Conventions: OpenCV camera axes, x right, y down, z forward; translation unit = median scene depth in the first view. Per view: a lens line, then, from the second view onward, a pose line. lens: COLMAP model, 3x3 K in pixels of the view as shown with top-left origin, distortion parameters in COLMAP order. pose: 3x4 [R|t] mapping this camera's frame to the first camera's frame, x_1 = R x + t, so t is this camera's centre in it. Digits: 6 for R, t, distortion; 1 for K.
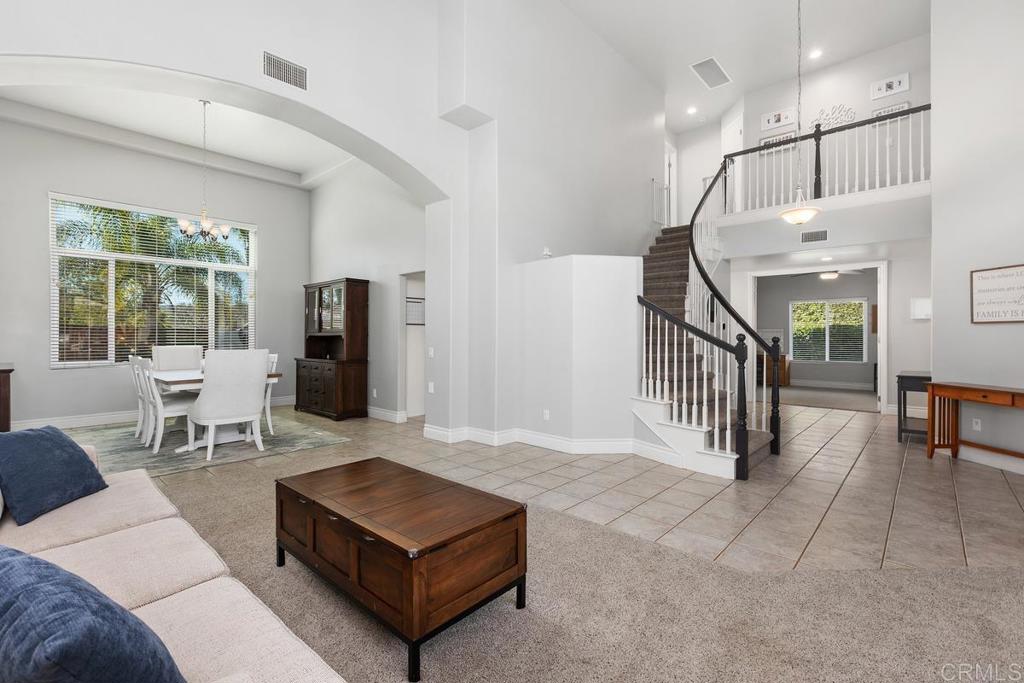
lens RADIAL K [[466.7, 0, 509.9], [0, 466.7, 330.4], [0, 0, 1]] dist [0.002922, 0.000197]
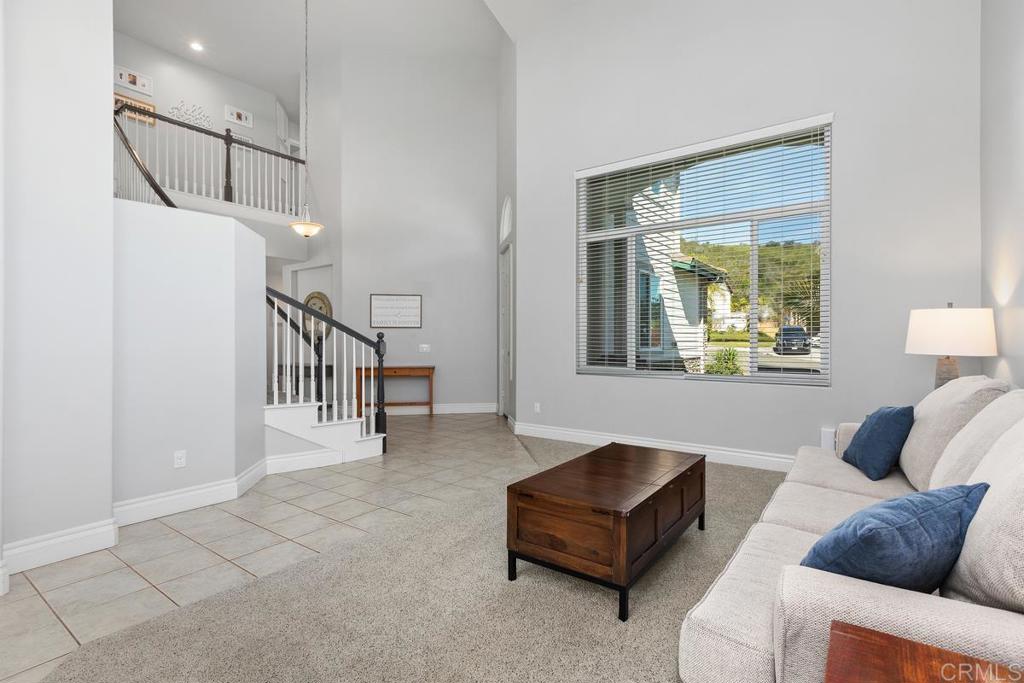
lens RADIAL K [[517.4, 0, 511.3], [0, 517.4, 337.4], [0, 0, 1]] dist [-0.003292, -0.000484]
pose [[-0.133587, 0.003762, 0.991030, -0.521663], [-0.007925, 0.999957, -0.004865, 0.015178], [-0.991005, -0.008504, -0.133551, 0.514350]]
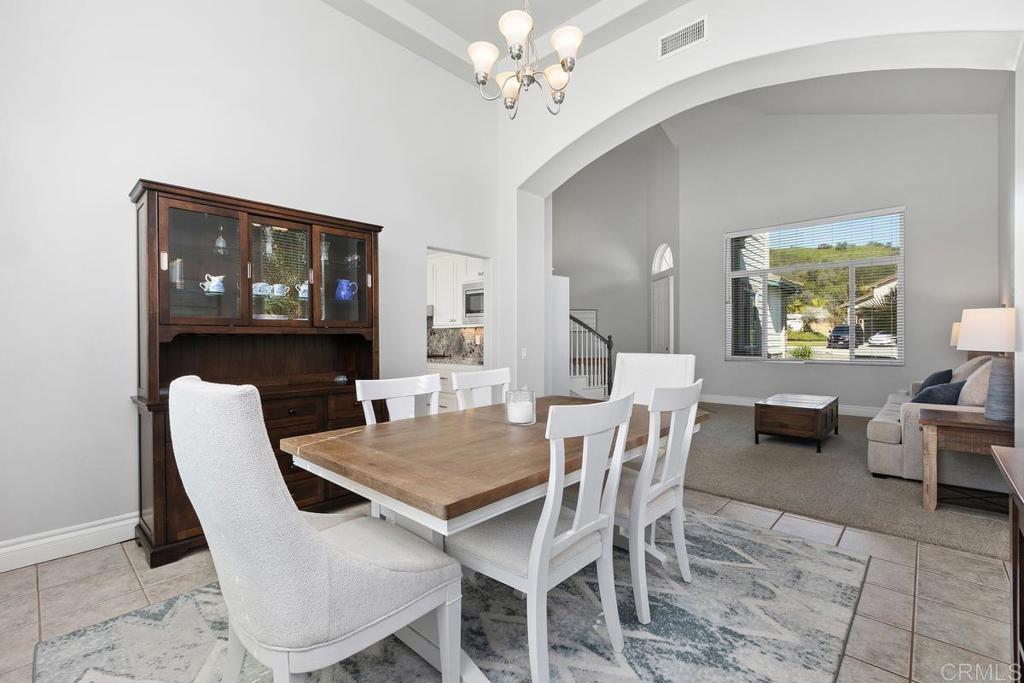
lens RADIAL K [[457.2, 0, 512.0], [0, 457.2, 341.5], [0, 0, 1]] dist [-0.000288, -0.000126]
pose [[-0.000367, -0.005128, 0.999987, -0.914558], [-0.007126, 0.999961, 0.005125, 0.016907], [-0.999975, -0.007124, -0.000404, 0.874936]]
